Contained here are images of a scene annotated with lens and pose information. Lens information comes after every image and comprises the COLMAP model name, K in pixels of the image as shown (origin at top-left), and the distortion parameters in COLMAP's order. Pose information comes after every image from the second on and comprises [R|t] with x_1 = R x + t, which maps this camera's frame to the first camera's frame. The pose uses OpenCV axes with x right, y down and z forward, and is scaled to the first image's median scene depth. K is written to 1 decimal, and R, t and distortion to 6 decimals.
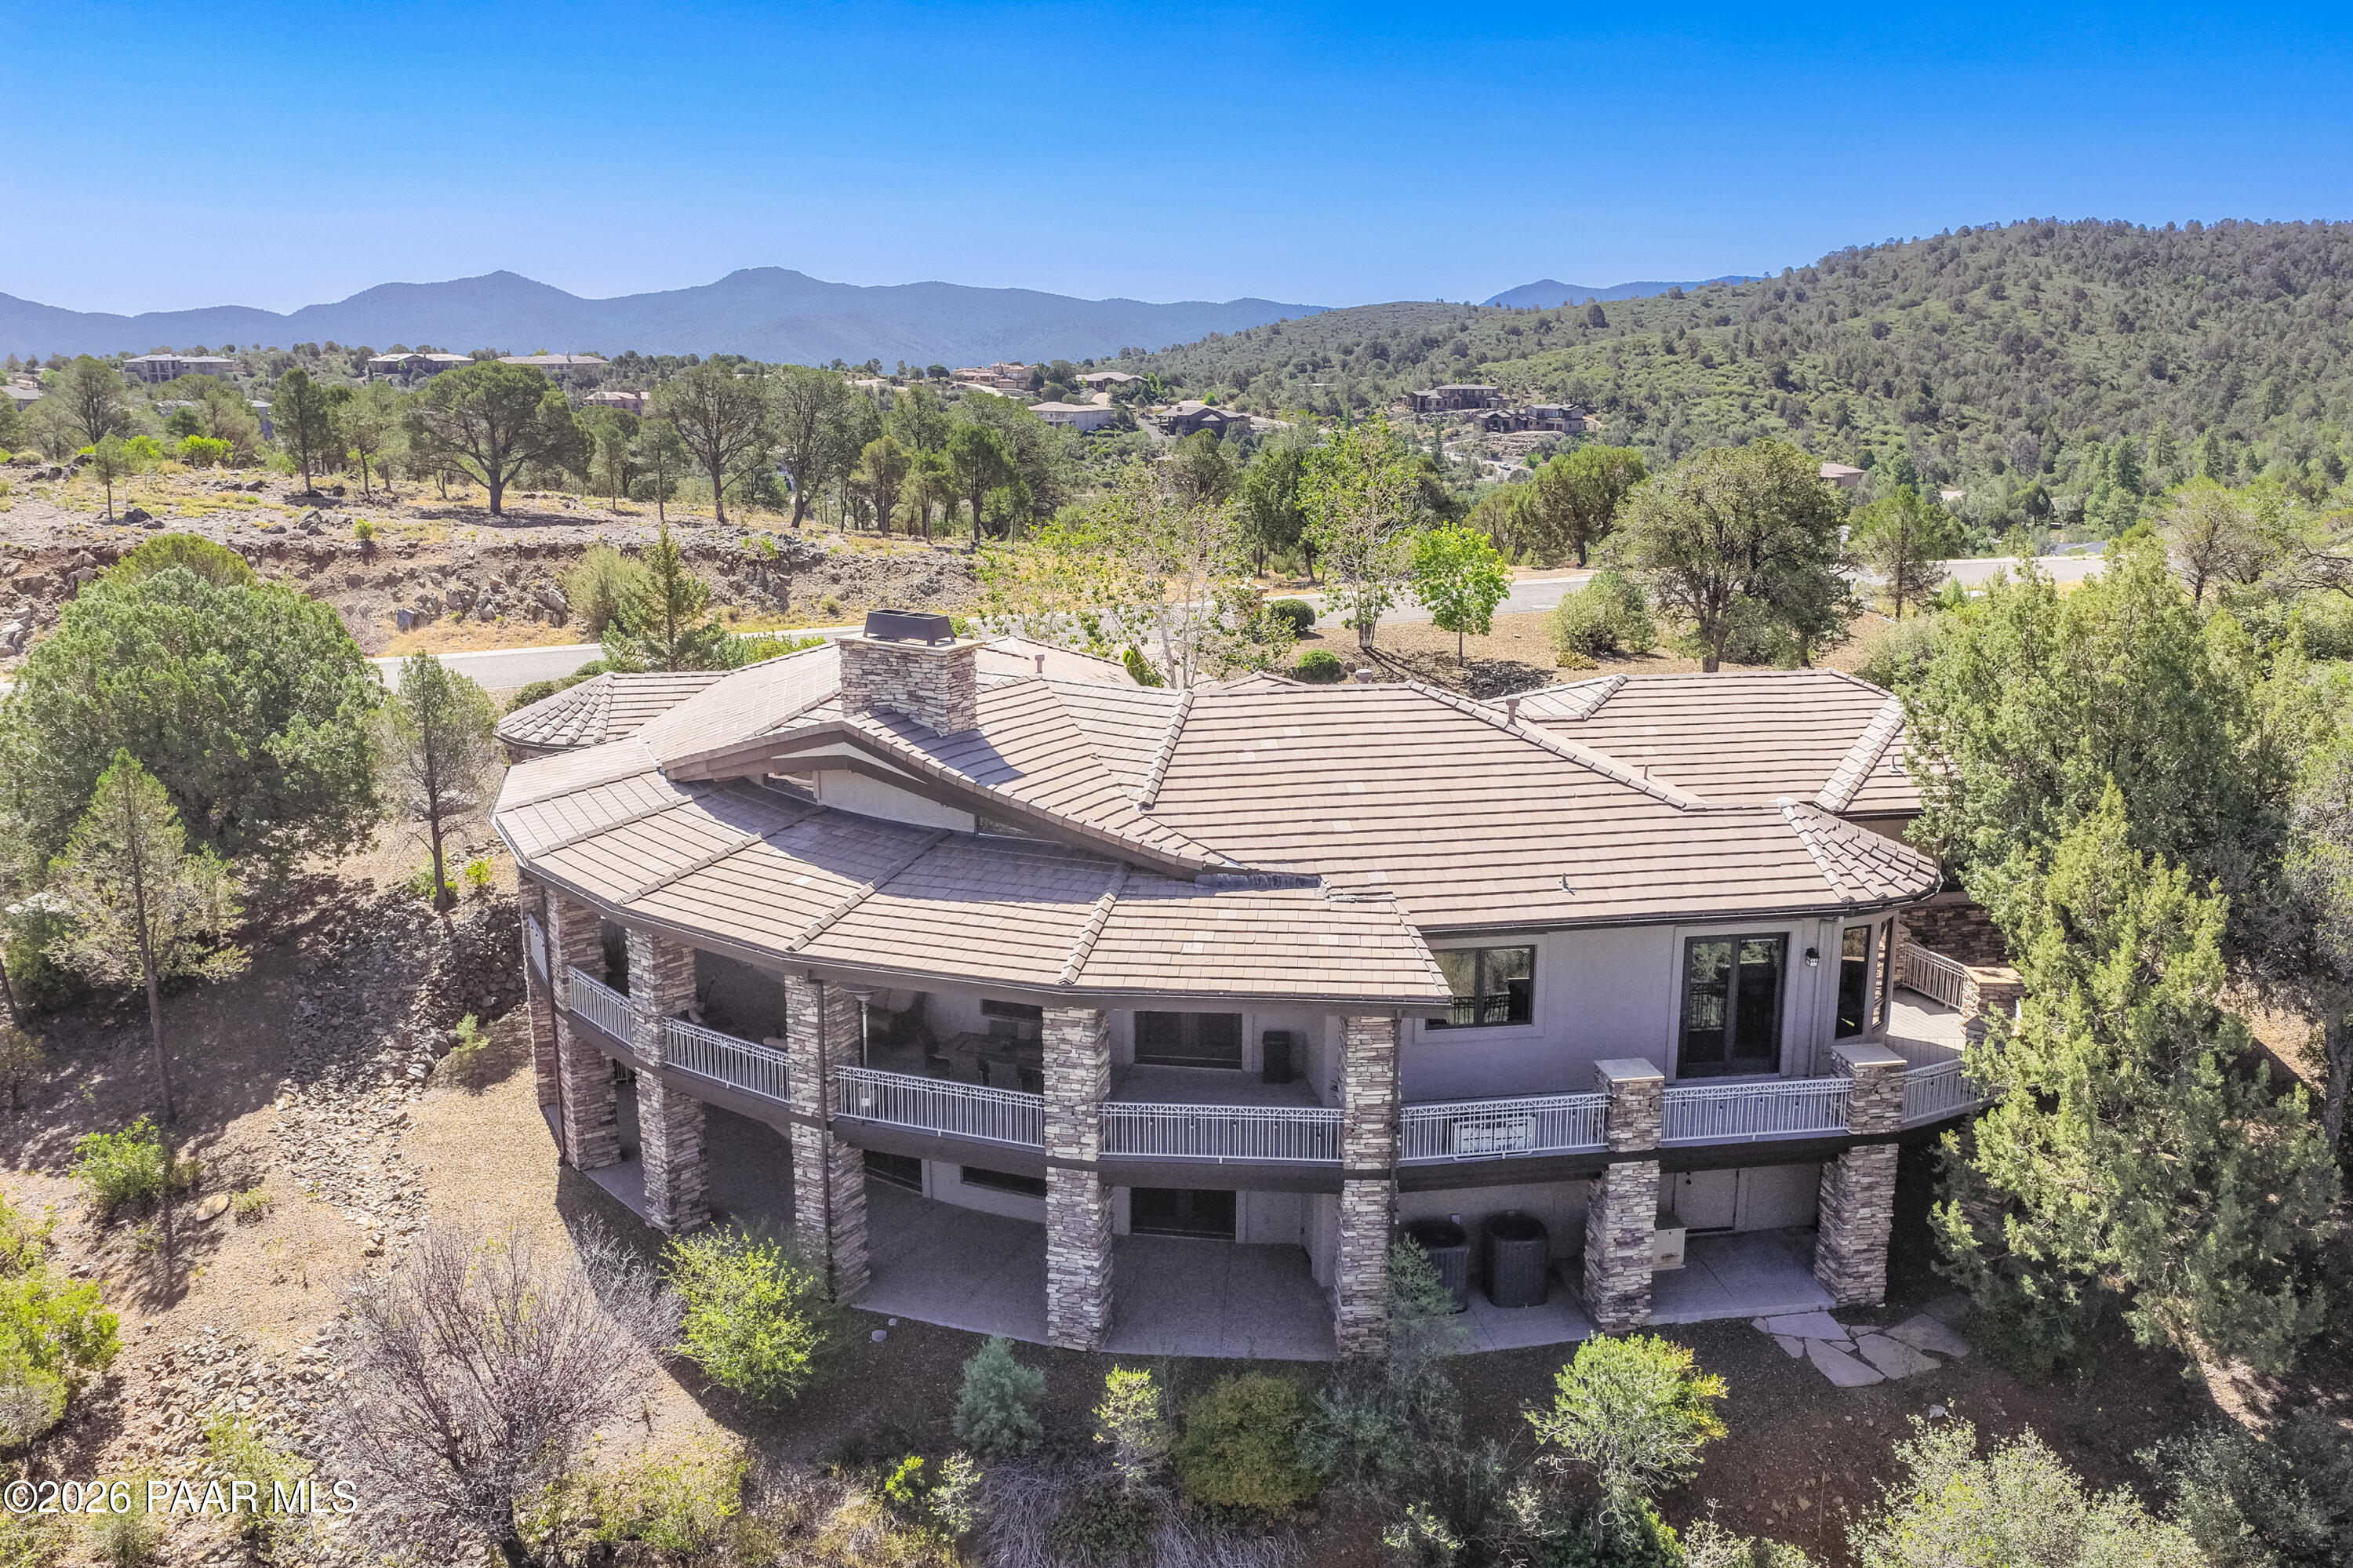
lens RADIAL K [[1960.0, 0, 1174.1], [0, 1960.0, 771.2], [0, 0, 1]] dist [-0.022030, 0.044177]
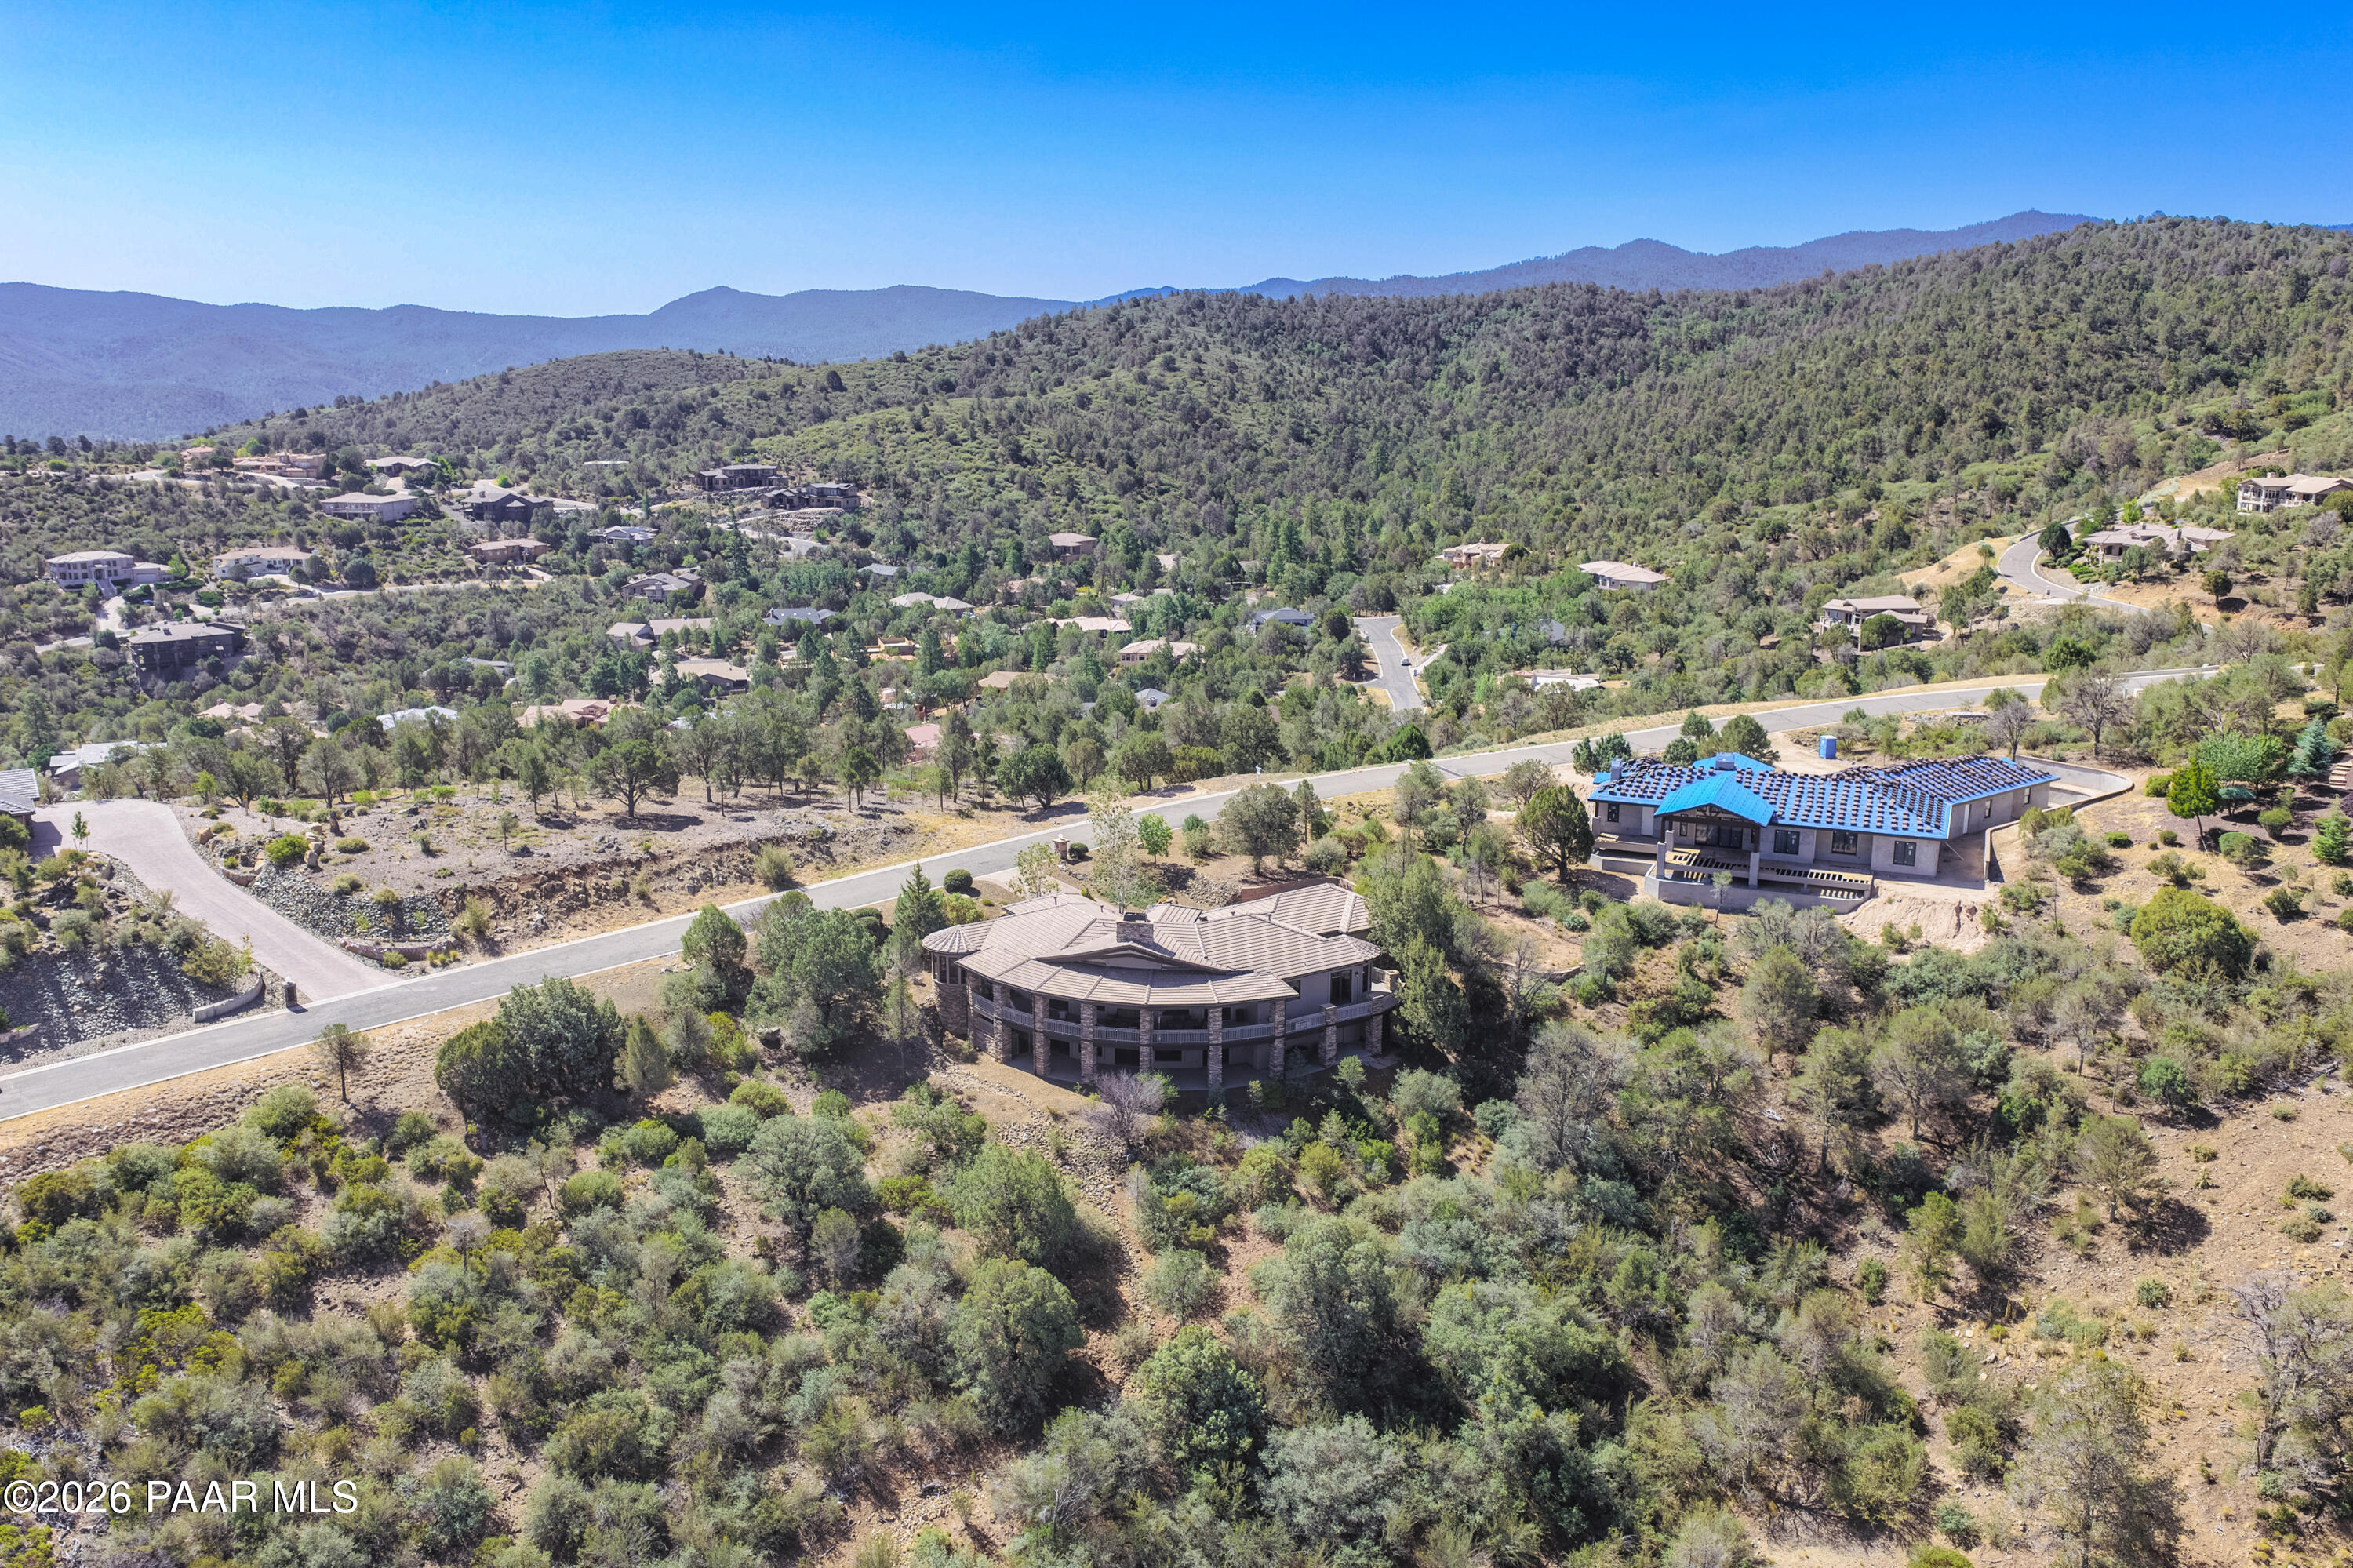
lens RADIAL K [[1960.0, 0, 1174.1], [0, 1960.0, 771.2], [0, 0, 1]] dist [-0.022030, 0.044177]
pose [[0.918309, -0.086056, 0.386398, -0.077237], [0.086099, 0.996138, 0.017231, -0.021200], [-0.386389, 0.017445, 0.922171, -0.130056]]
